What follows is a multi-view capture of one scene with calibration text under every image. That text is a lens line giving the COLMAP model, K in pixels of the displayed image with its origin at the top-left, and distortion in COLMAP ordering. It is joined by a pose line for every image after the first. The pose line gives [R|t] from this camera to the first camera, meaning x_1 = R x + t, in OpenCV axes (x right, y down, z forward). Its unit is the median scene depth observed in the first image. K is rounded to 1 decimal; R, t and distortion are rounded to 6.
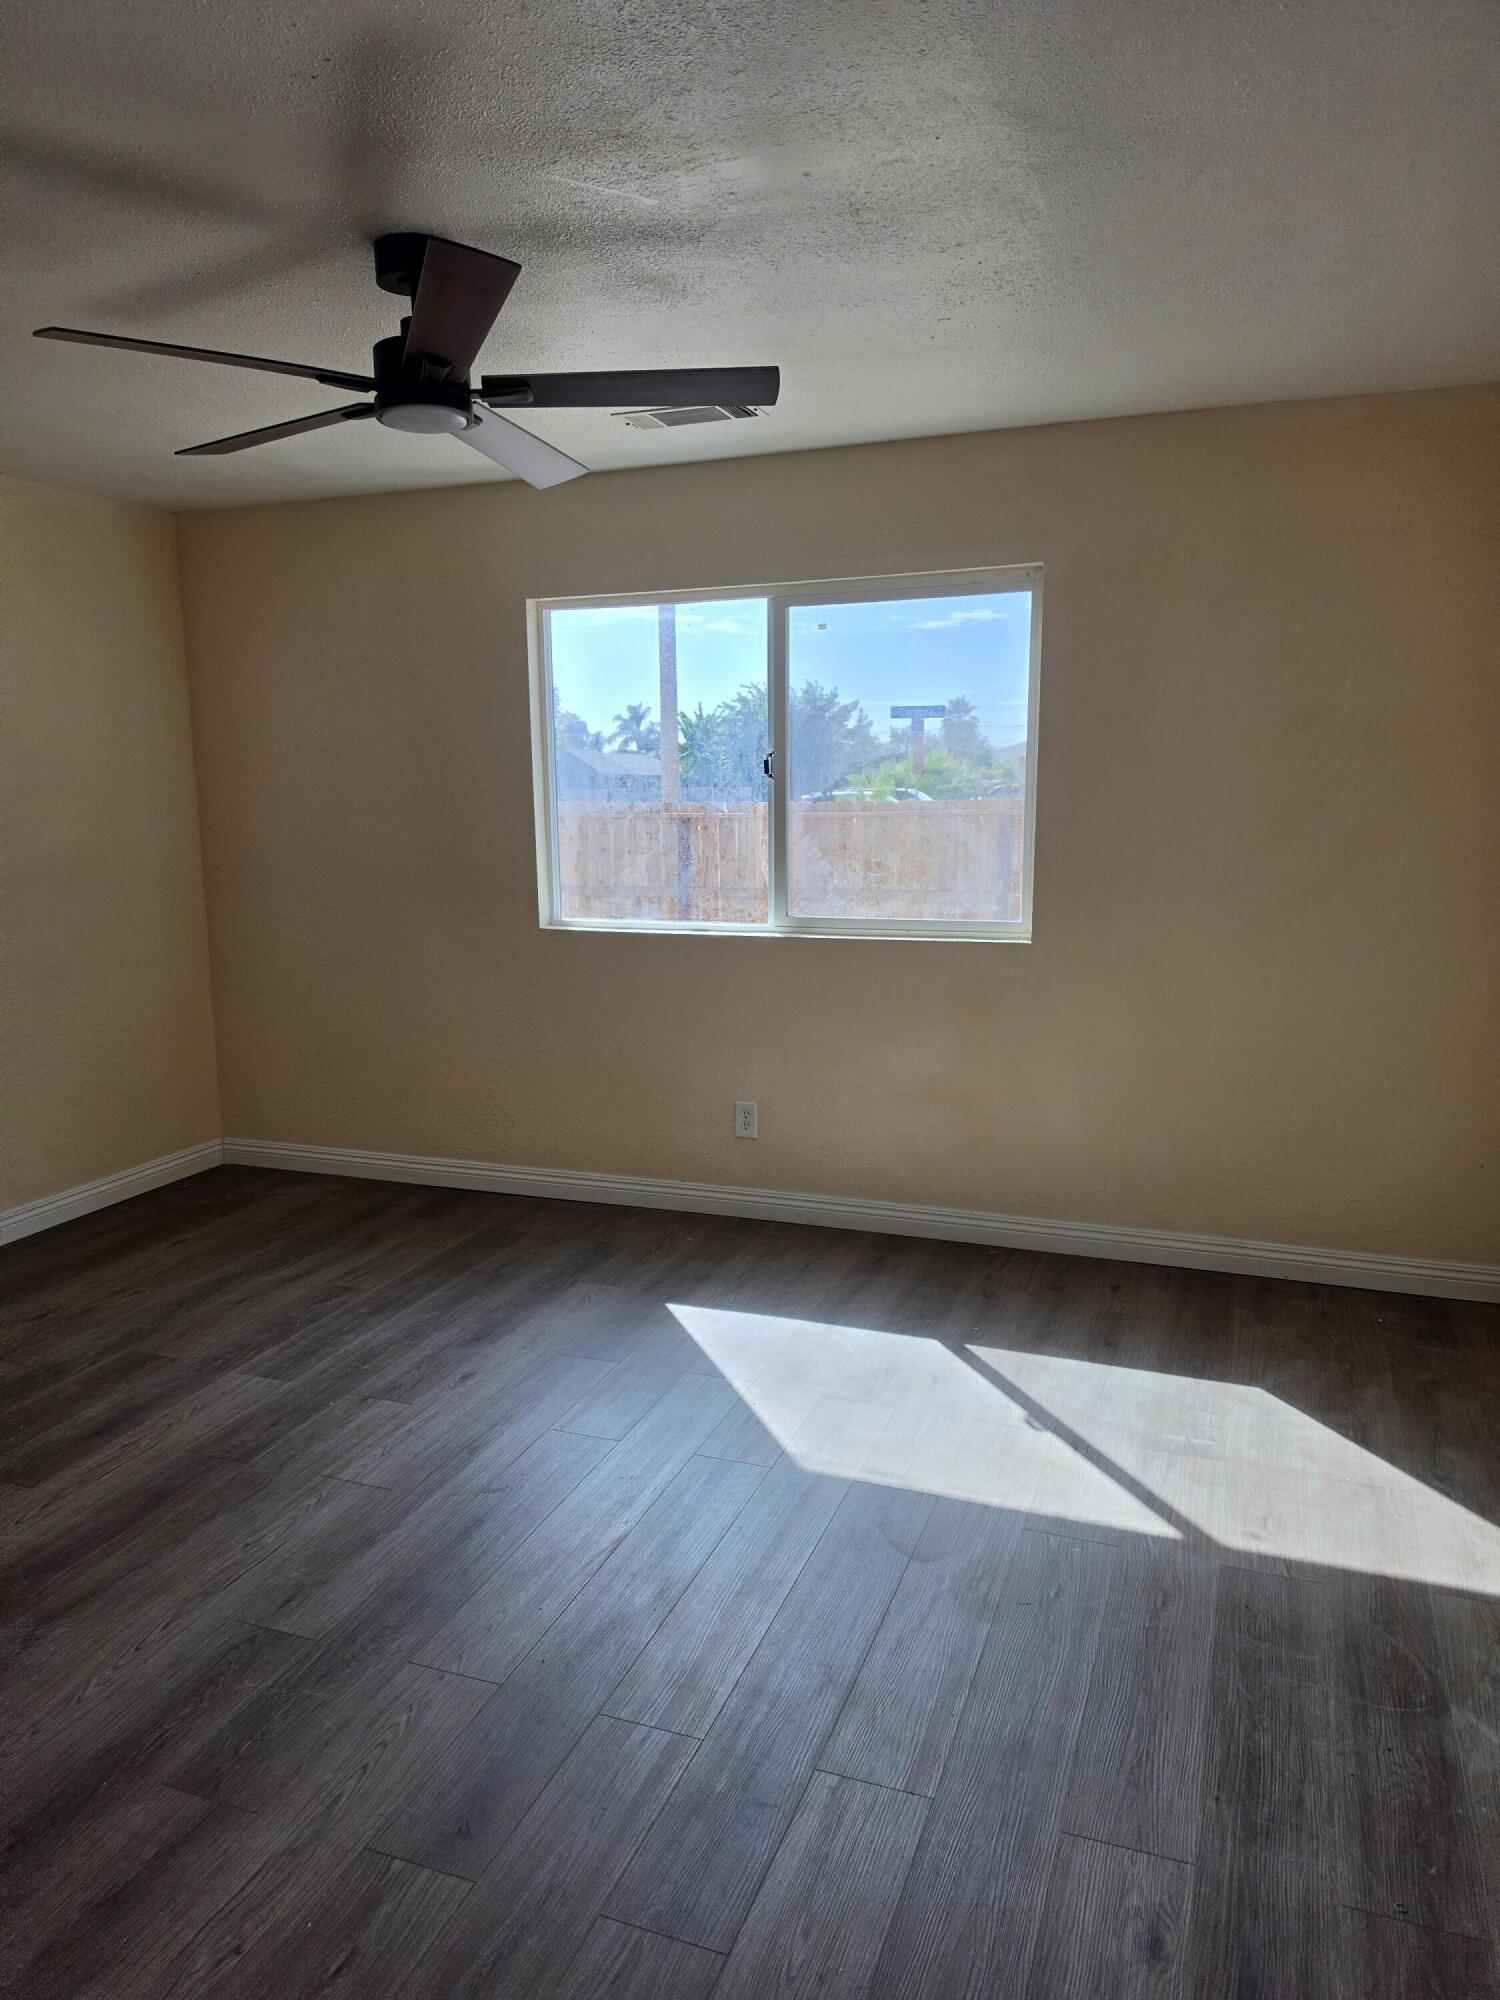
lens RADIAL K [[1392.4, 0, 749.0], [0, 1392.4, 1030.2], [0, 0, 1]] dist [0.045432, -0.001847]
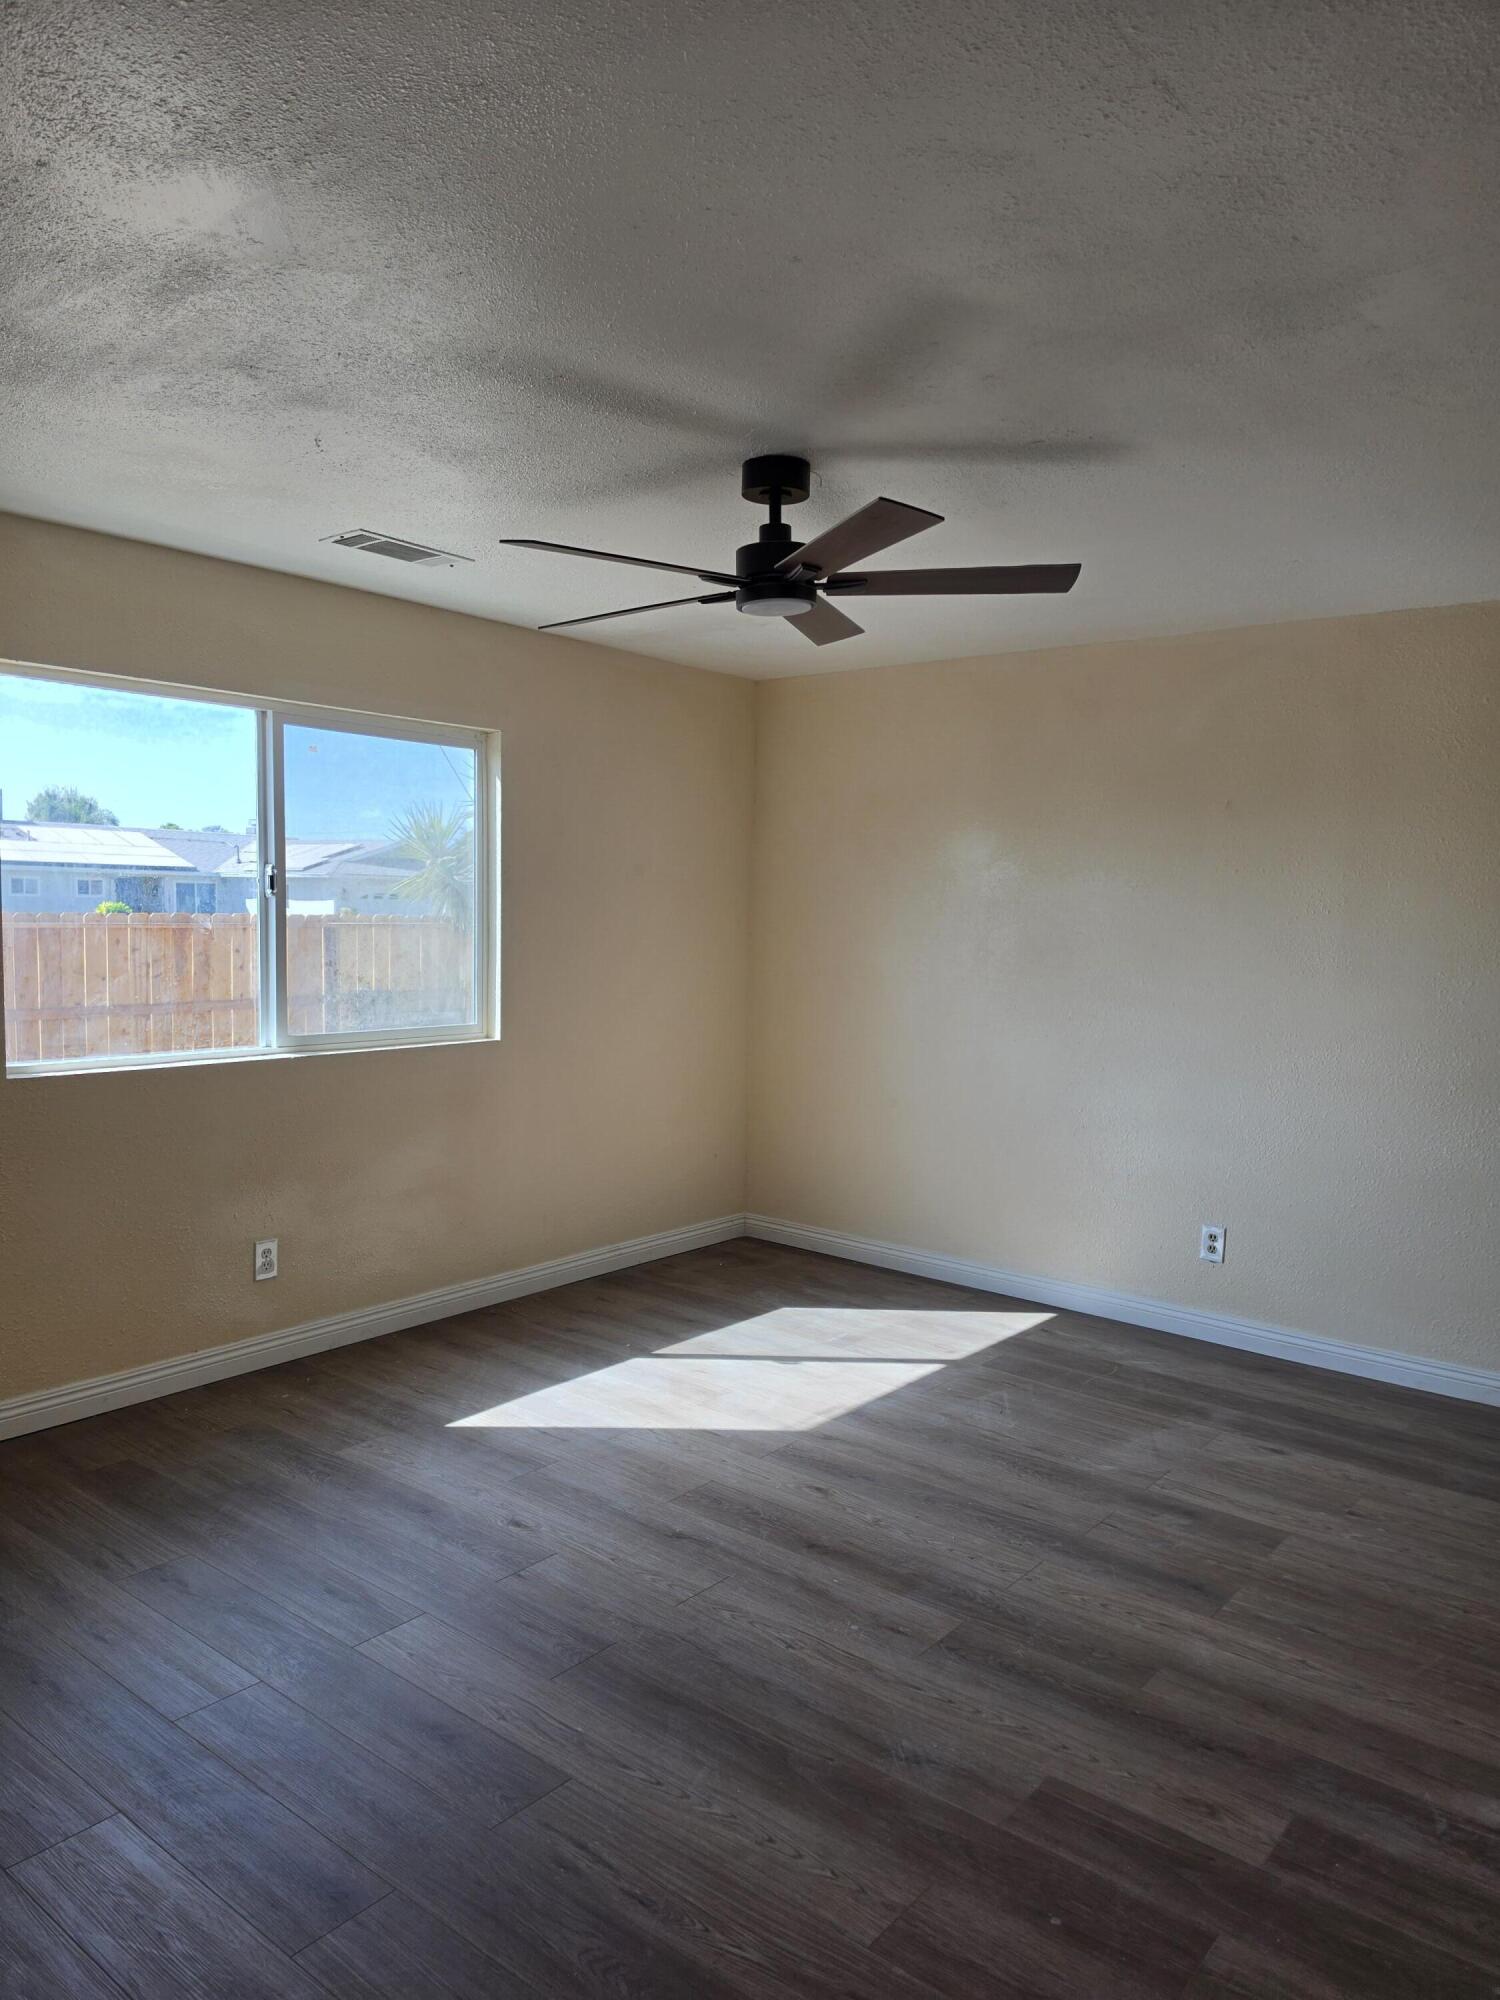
lens RADIAL K [[1369.8, 0, 750.0], [0, 1369.8, 1000.0], [0, 0, 1]] dist [0.091958, -0.000615]
pose [[0.318871, -0.047666, 0.946599, -0.899257], [0.146445, 0.989219, 0.000480, -0.068482], [-0.936416, 0.138471, 0.322414, 0.446362]]
